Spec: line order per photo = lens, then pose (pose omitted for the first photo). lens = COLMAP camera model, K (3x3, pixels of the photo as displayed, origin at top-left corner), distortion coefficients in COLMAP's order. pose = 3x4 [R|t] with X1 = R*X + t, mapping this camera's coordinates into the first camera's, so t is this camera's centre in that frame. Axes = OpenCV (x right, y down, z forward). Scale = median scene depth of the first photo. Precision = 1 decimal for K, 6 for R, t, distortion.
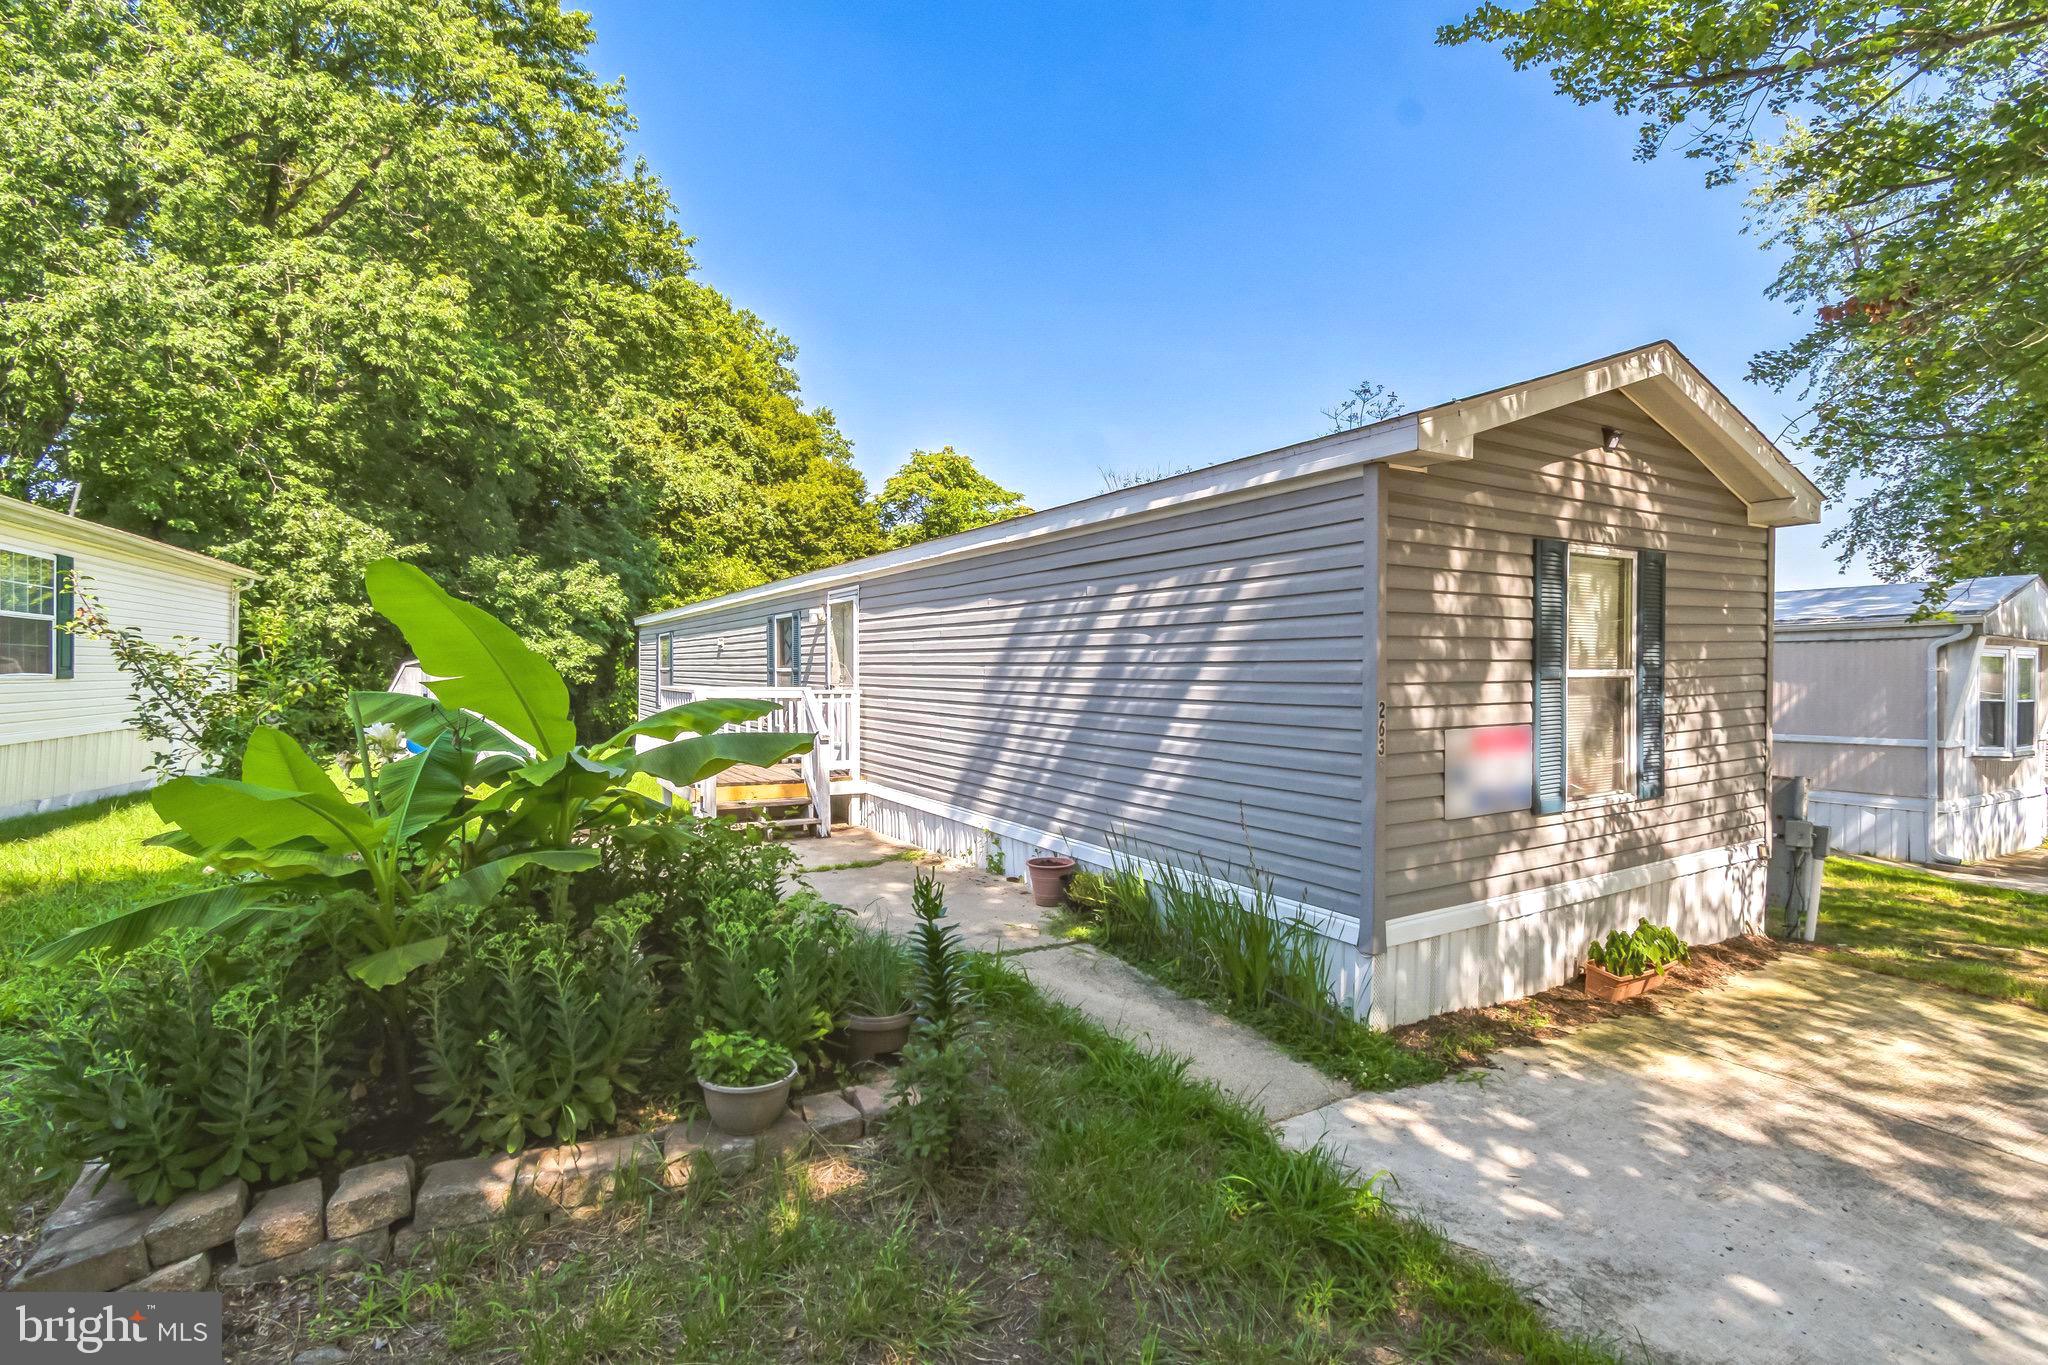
lens RADIAL K [[949.2, 0, 1050.6], [0, 949.2, 679.7], [0, 0, 1]] dist [-0.000751, -0.000346]
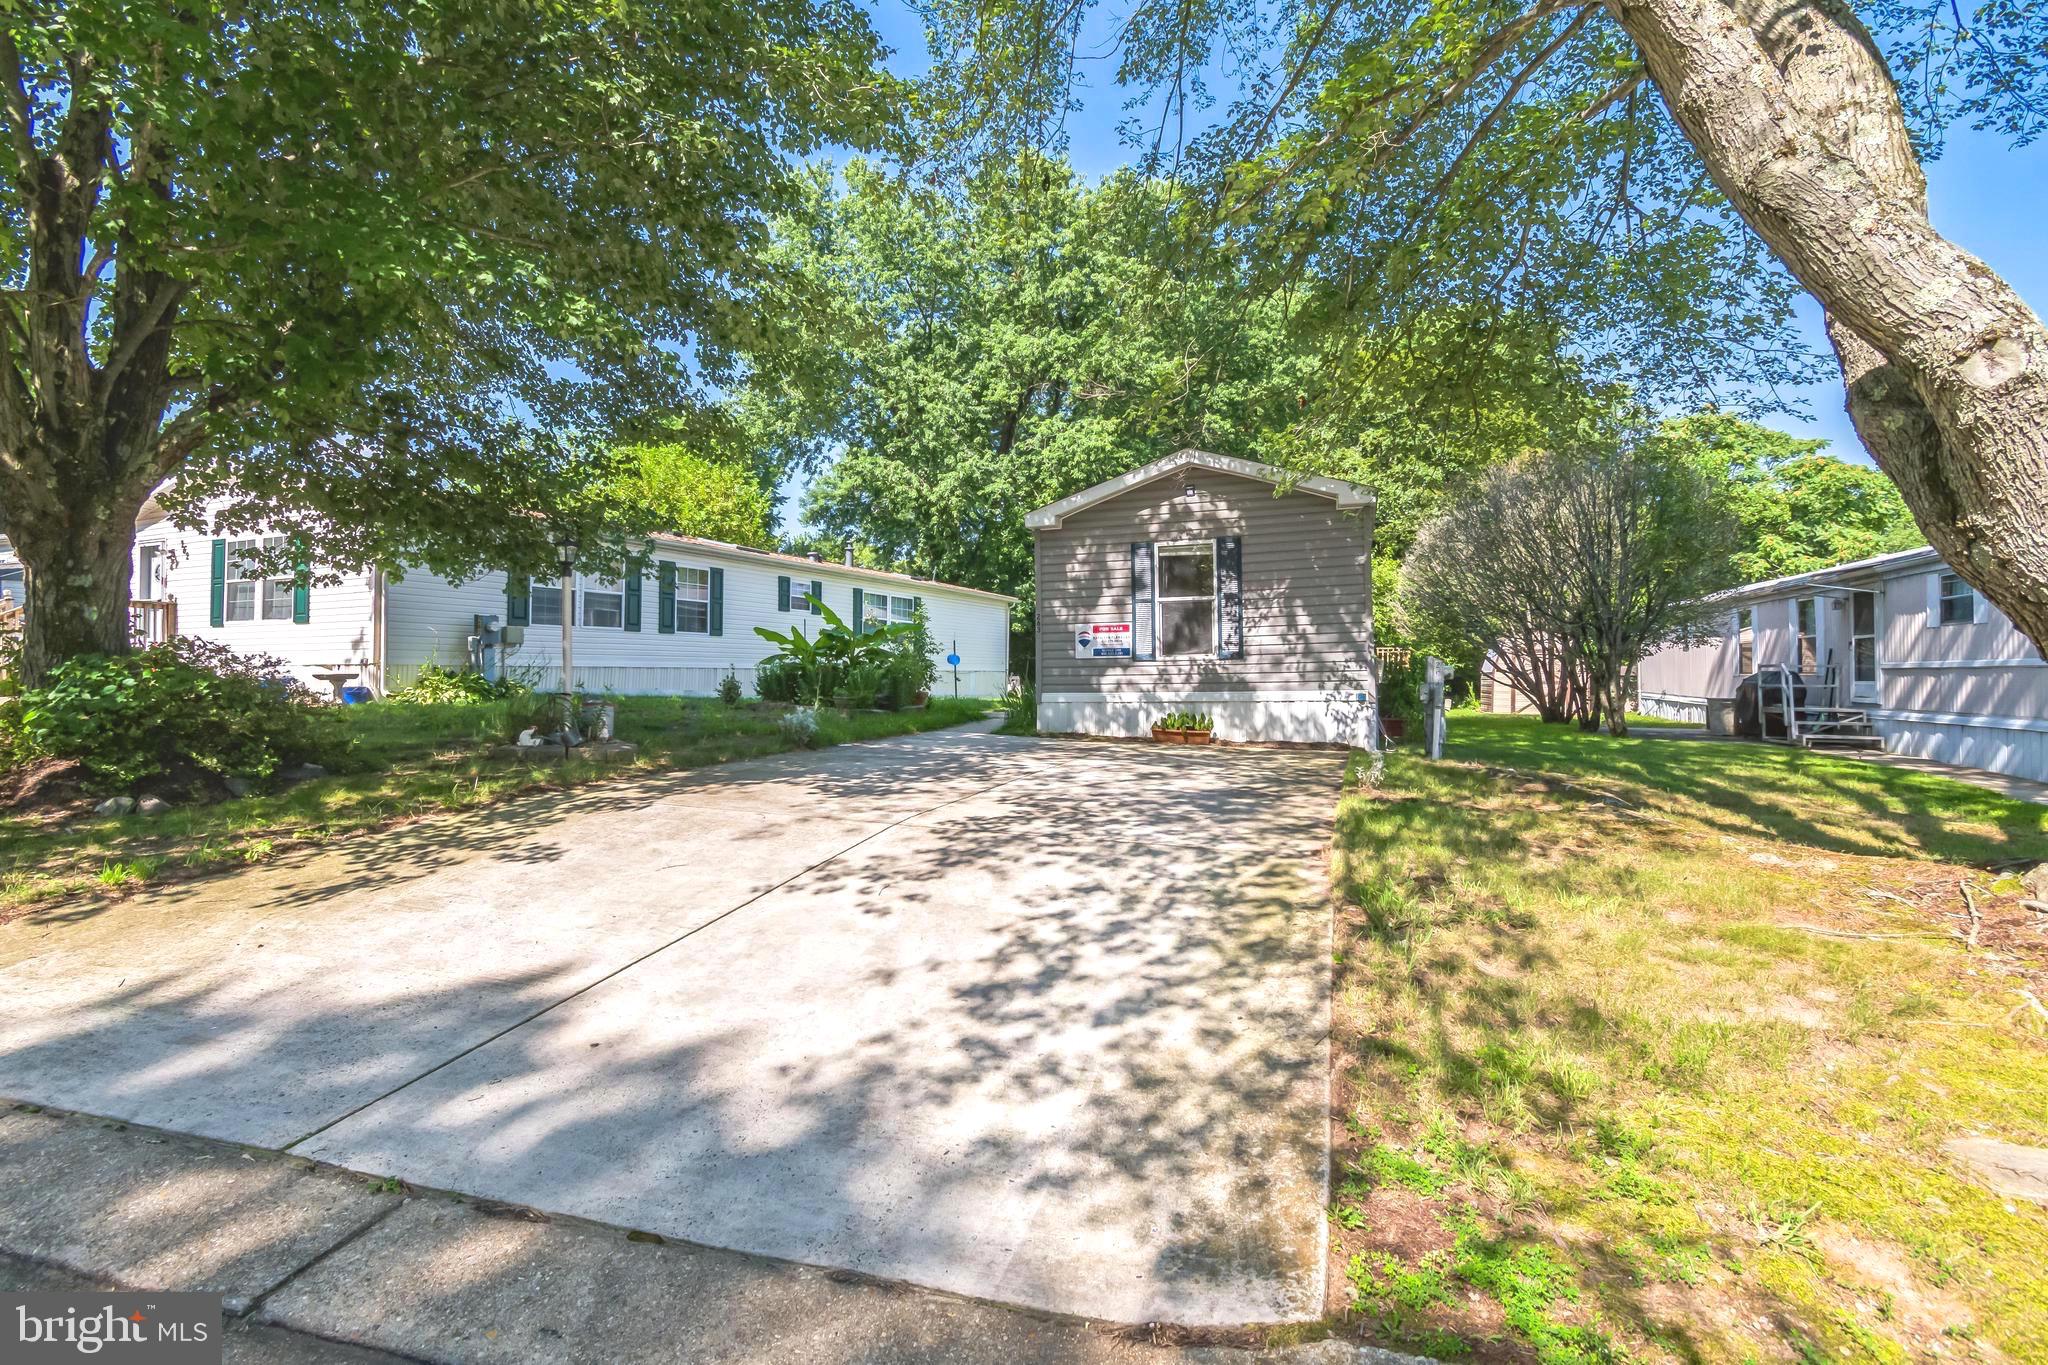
lens RADIAL K [[949.2, 0, 1050.6], [0, 949.2, 679.7], [0, 0, 1]] dist [-0.000751, -0.000346]
pose [[0.639689, -0.000817, -0.768634, 2.226951], [-0.000735, 0.999998, -0.001674, 0.201972], [0.768634, 0.001636, 0.639687, -0.695063]]
